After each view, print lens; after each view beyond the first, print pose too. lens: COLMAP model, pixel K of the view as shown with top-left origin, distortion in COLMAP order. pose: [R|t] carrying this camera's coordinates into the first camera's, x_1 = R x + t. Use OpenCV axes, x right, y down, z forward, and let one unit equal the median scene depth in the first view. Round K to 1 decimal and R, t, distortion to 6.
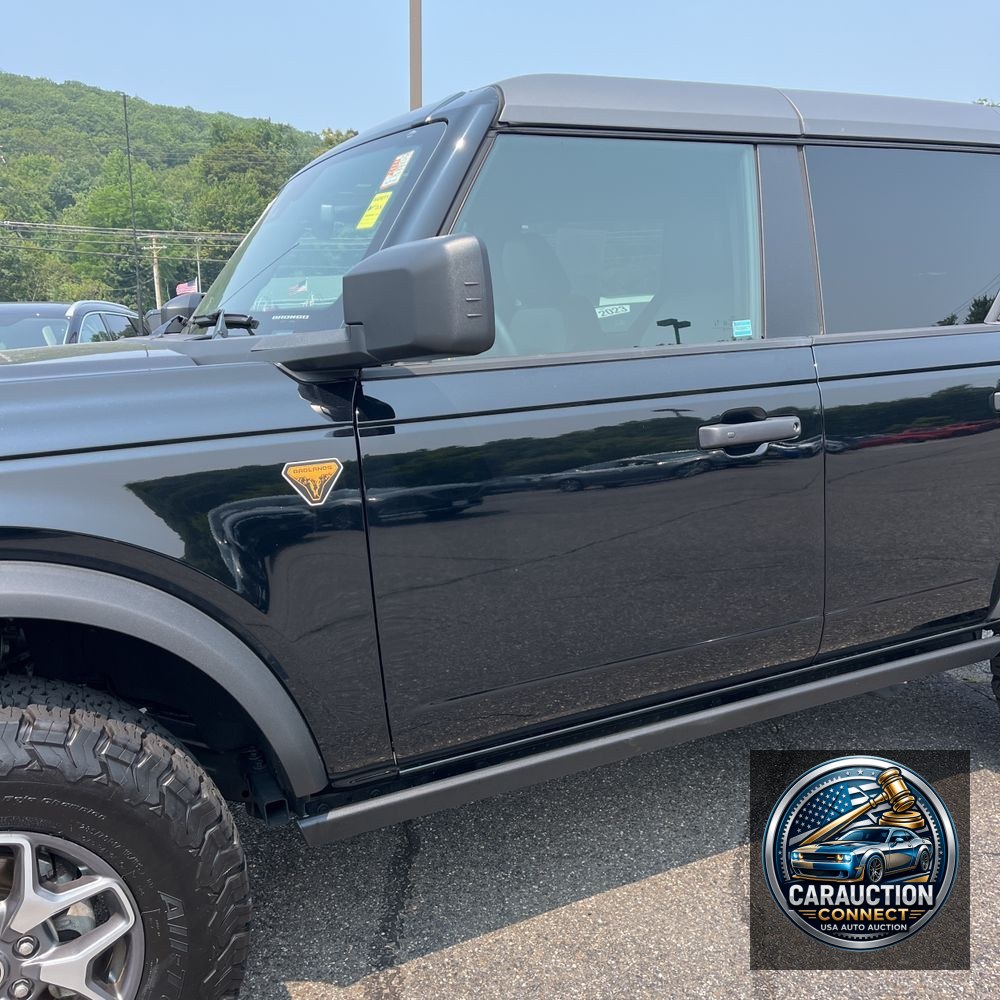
lens RADIAL K [[1020.1, 0, 500.0], [0, 1020.1, 500.0], [0, 0, 1]] dist [0.026975, 0.005879]
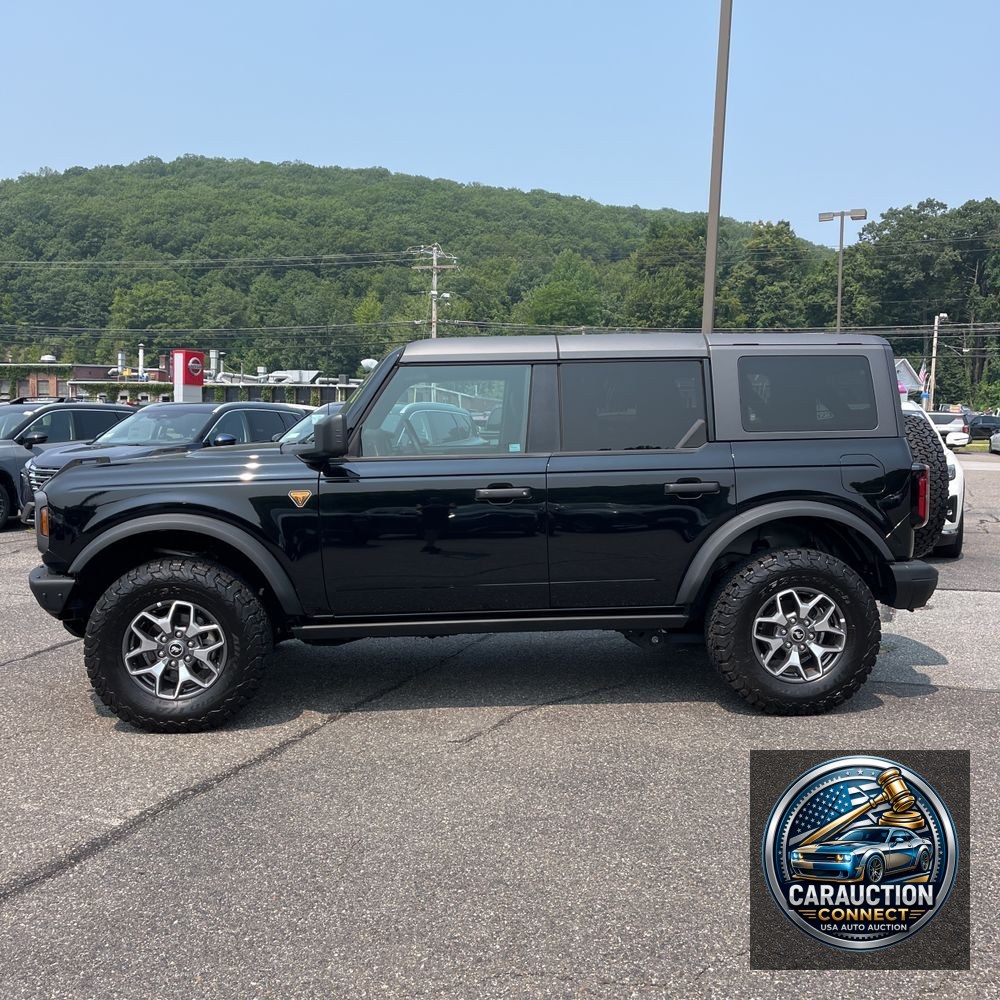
lens RADIAL K [[1009.7, 0, 500.7], [0, 1009.7, 506.0], [0, 0, 1]] dist [0.110781, -0.202457]
pose [[0.919097, 0.060441, -0.389369, 1.214932], [-0.089496, 0.994361, -0.056900, 0.096939], [0.383734, 0.087144, 0.919323, -1.150933]]
